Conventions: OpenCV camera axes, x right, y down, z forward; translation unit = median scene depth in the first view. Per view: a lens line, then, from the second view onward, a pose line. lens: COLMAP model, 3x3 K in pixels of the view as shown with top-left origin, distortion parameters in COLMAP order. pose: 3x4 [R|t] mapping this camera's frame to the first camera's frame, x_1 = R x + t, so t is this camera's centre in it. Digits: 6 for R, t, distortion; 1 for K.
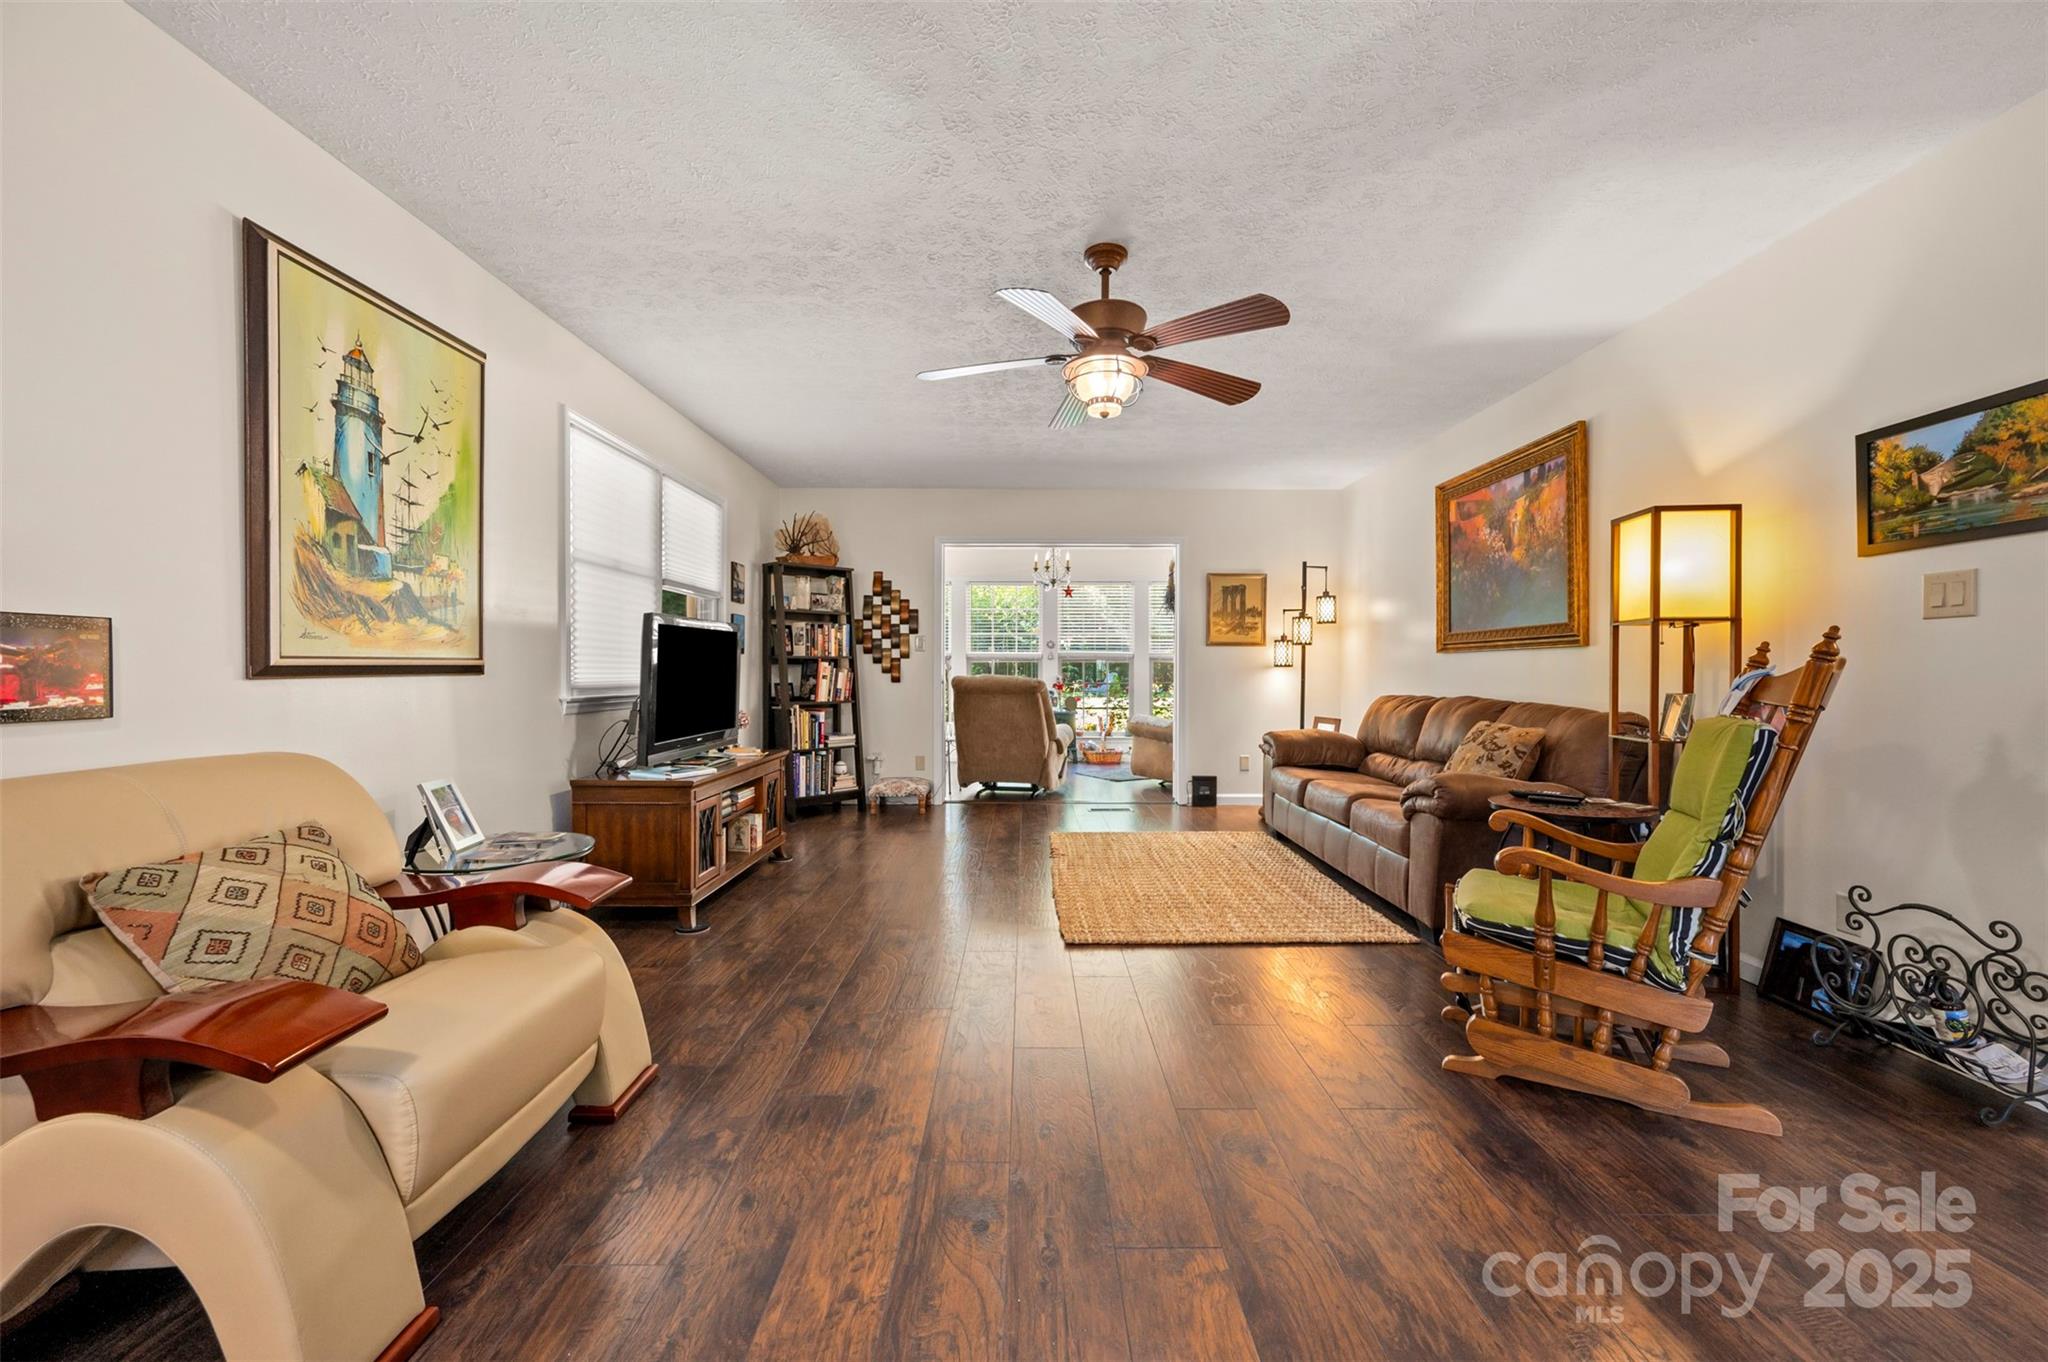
lens RADIAL K [[810.2, 0, 1027.2], [0, 810.2, 679.3], [0, 0, 1]] dist [0.001425, 0.000250]
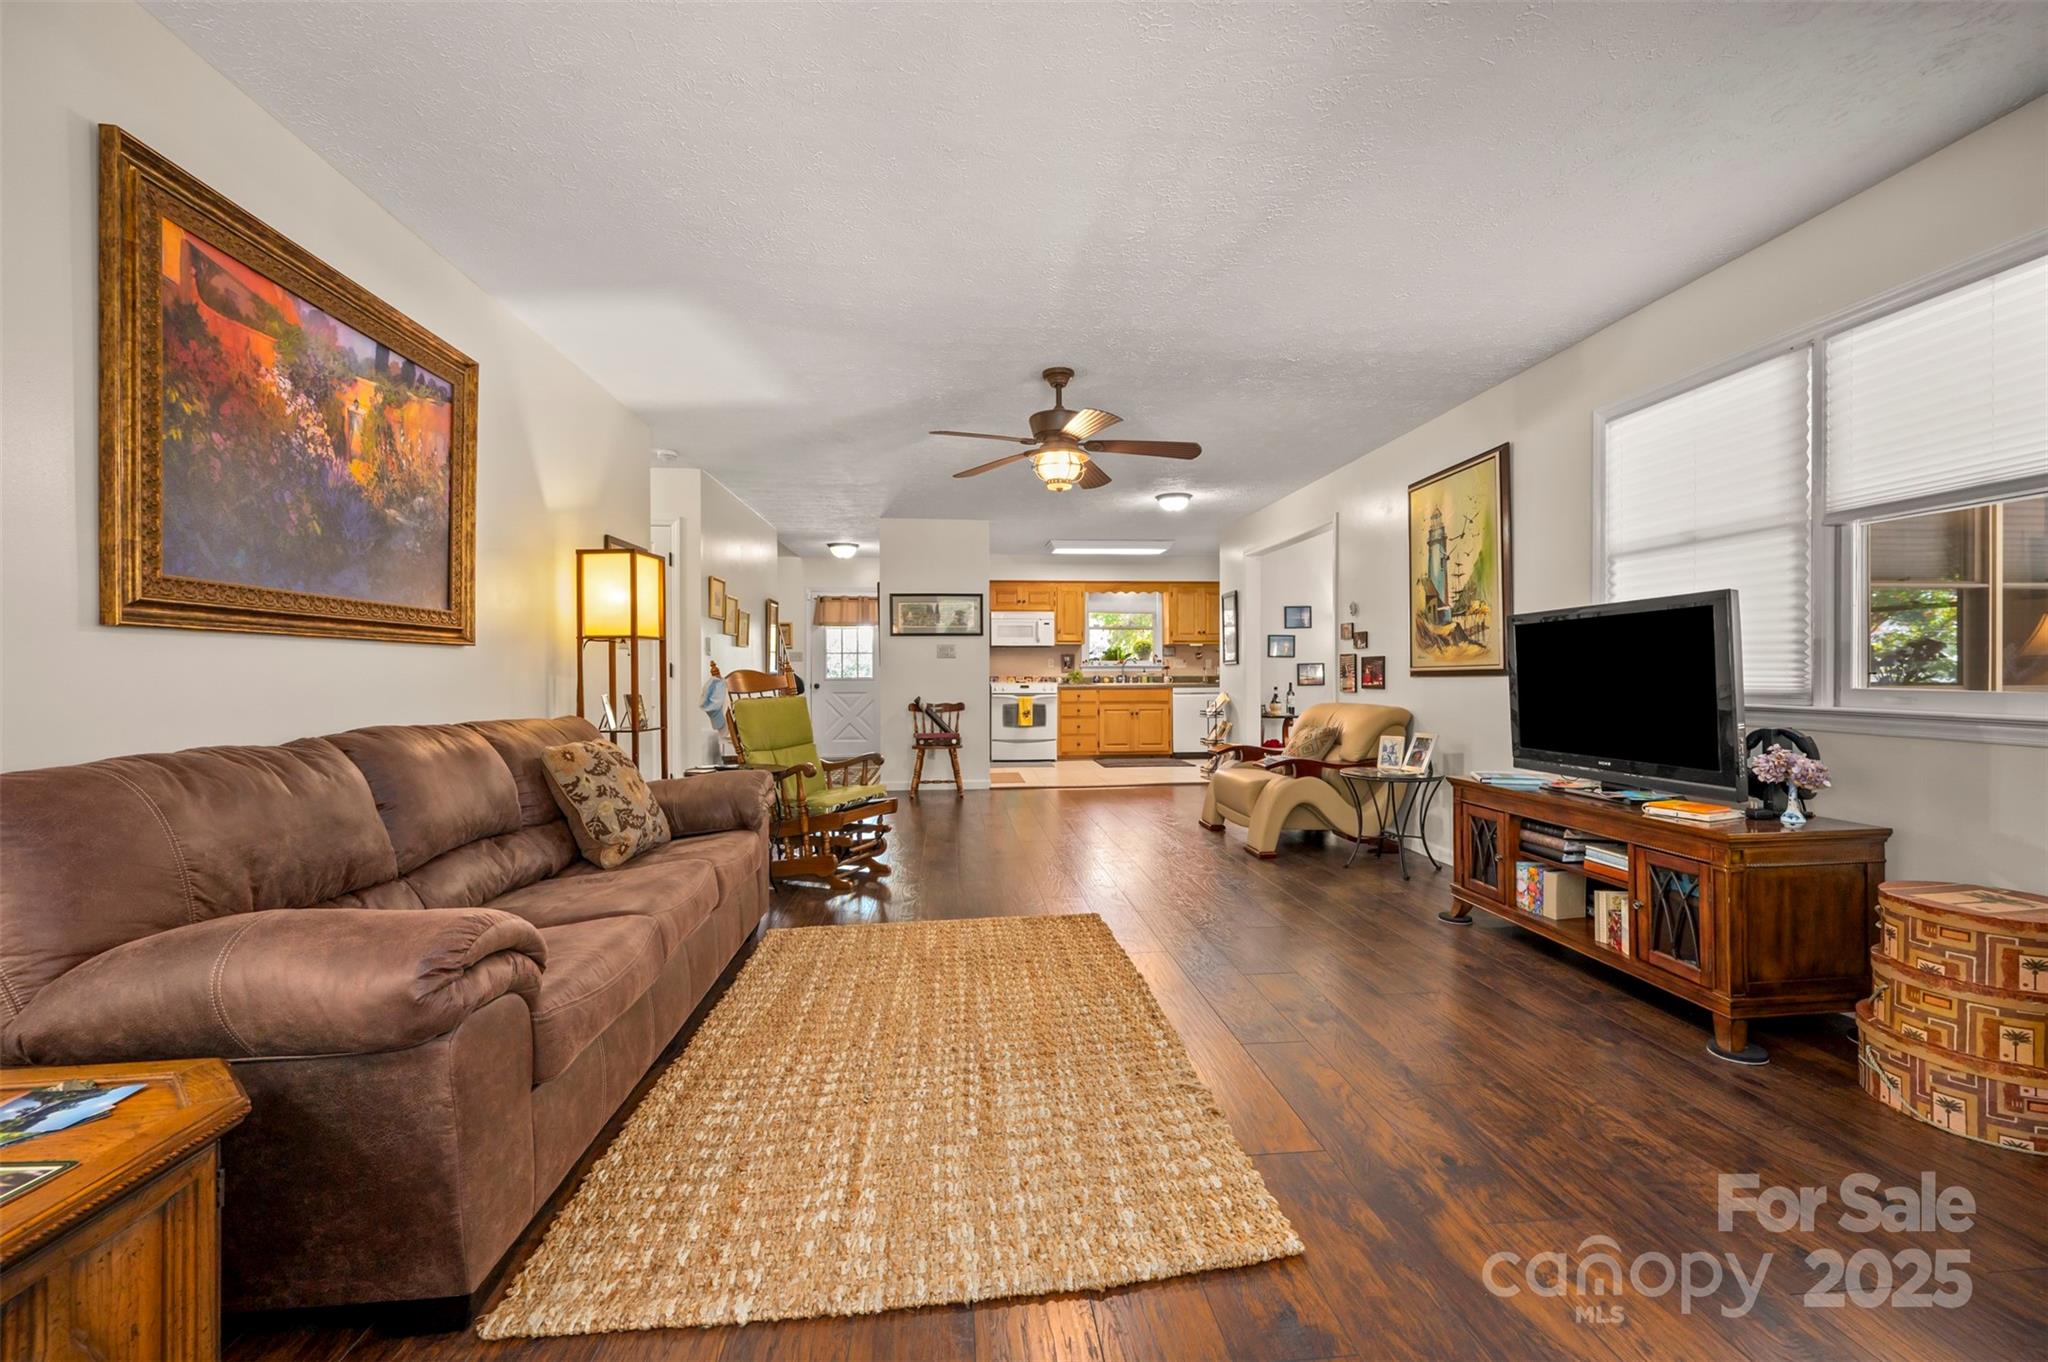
lens RADIAL K [[810.2, 0, 1027.2], [0, 810.2, 679.3], [0, 0, 1]] dist [0.001425, 0.000250]
pose [[-0.995568, 0.004657, -0.093926, 0.316956], [0.003187, 0.999870, 0.015790, -0.028194], [0.093987, 0.015421, -0.995454, 2.666691]]
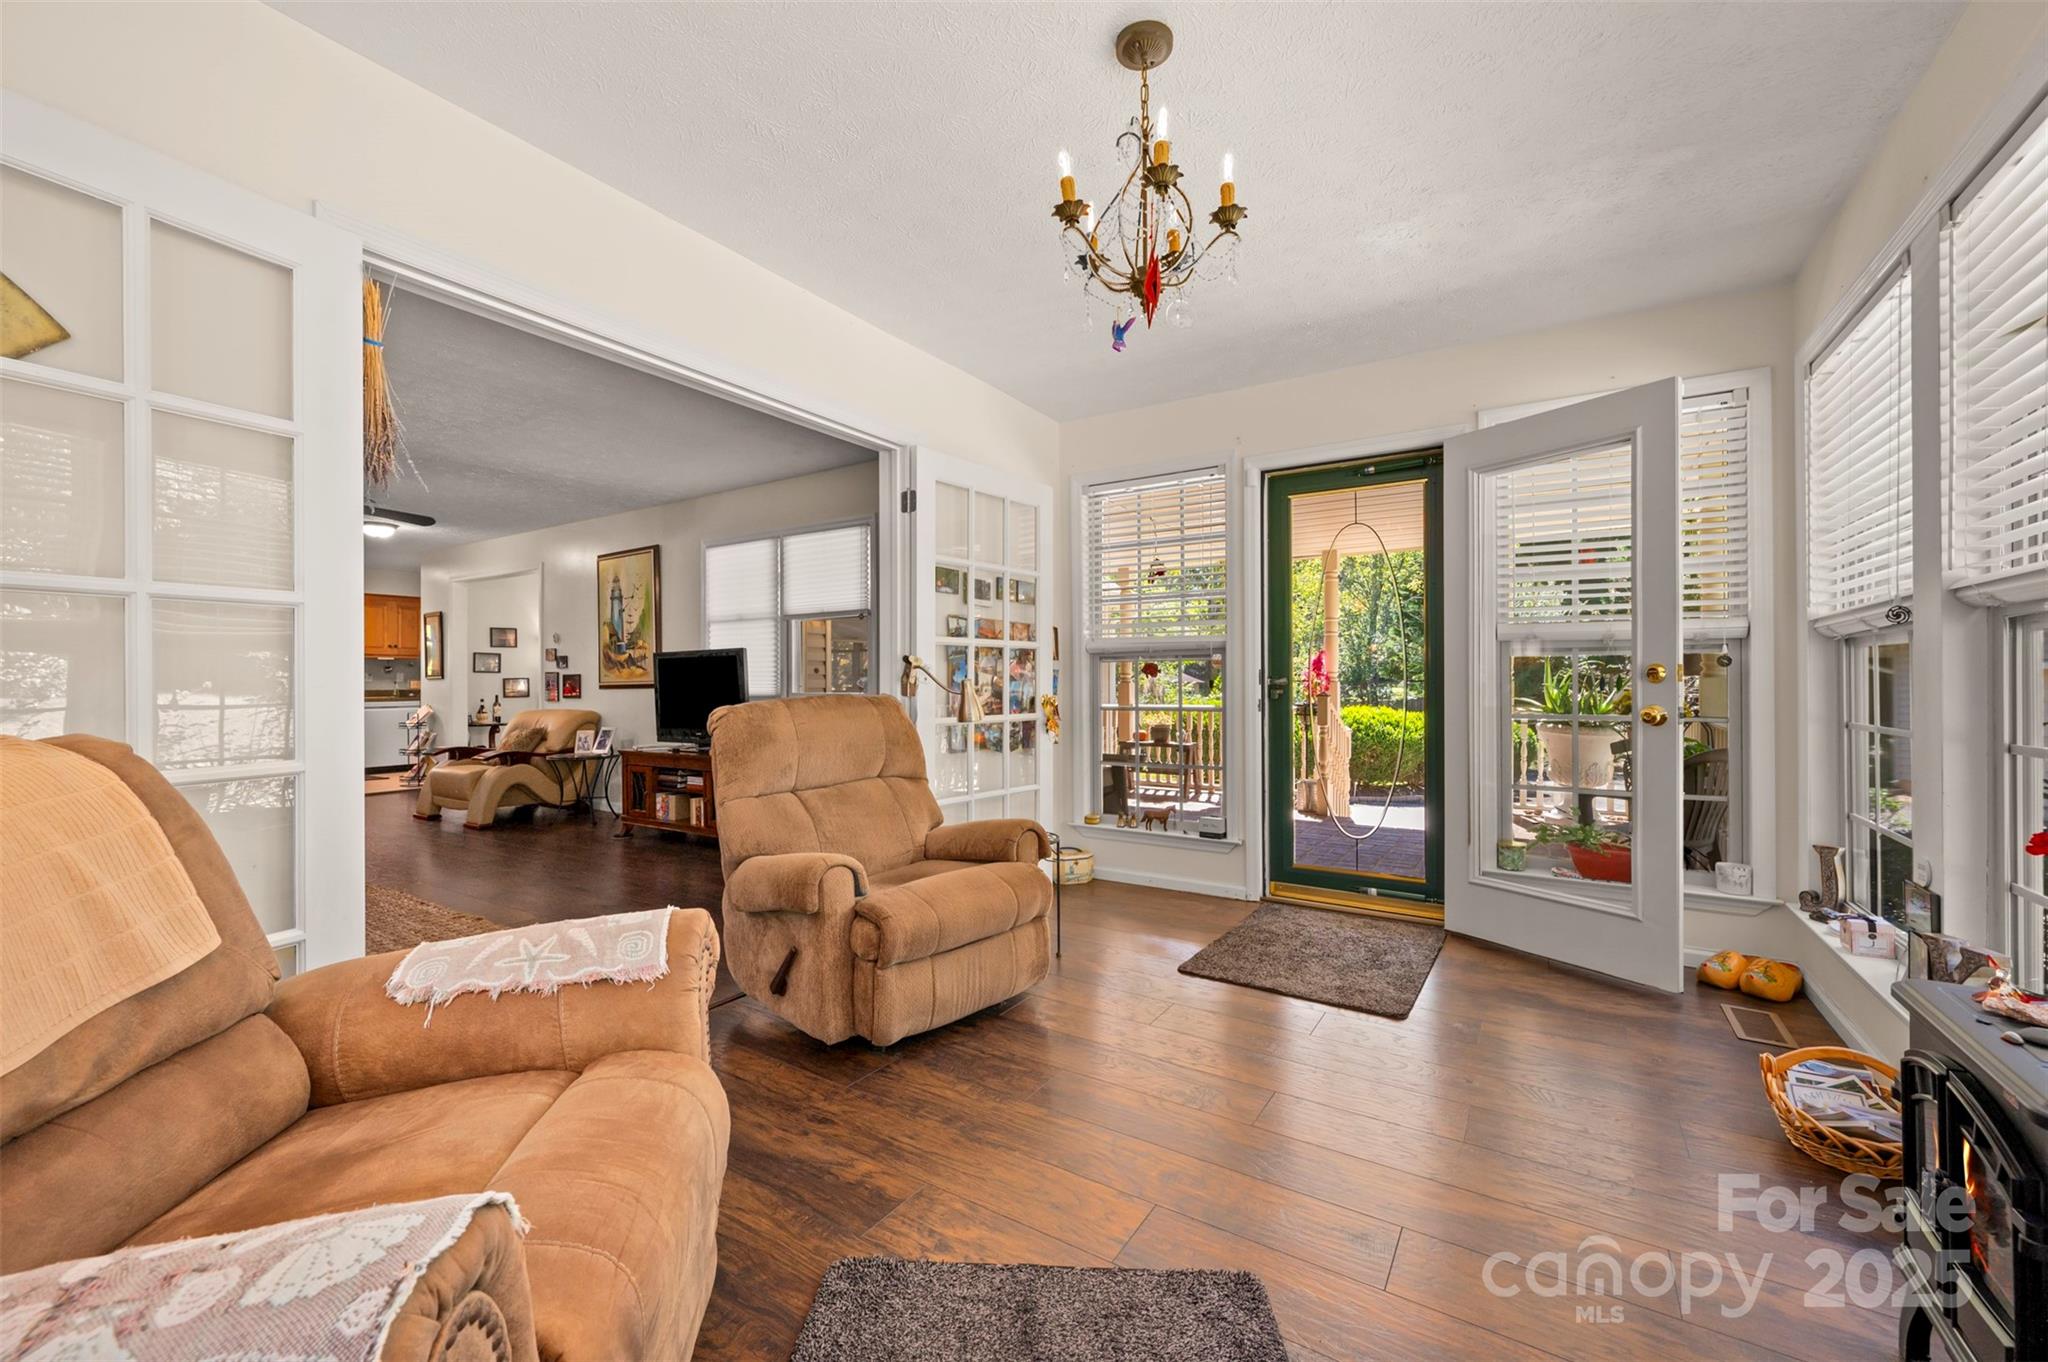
lens RADIAL K [[810.2, 0, 1027.2], [0, 810.2, 679.3], [0, 0, 1]] dist [0.001425, 0.000250]
pose [[-0.536801, -0.000661, -0.843709, 0.776507], [-0.002028, 0.999998, 0.000506, -0.039002], [0.843707, 0.001983, -0.536801, 3.548608]]
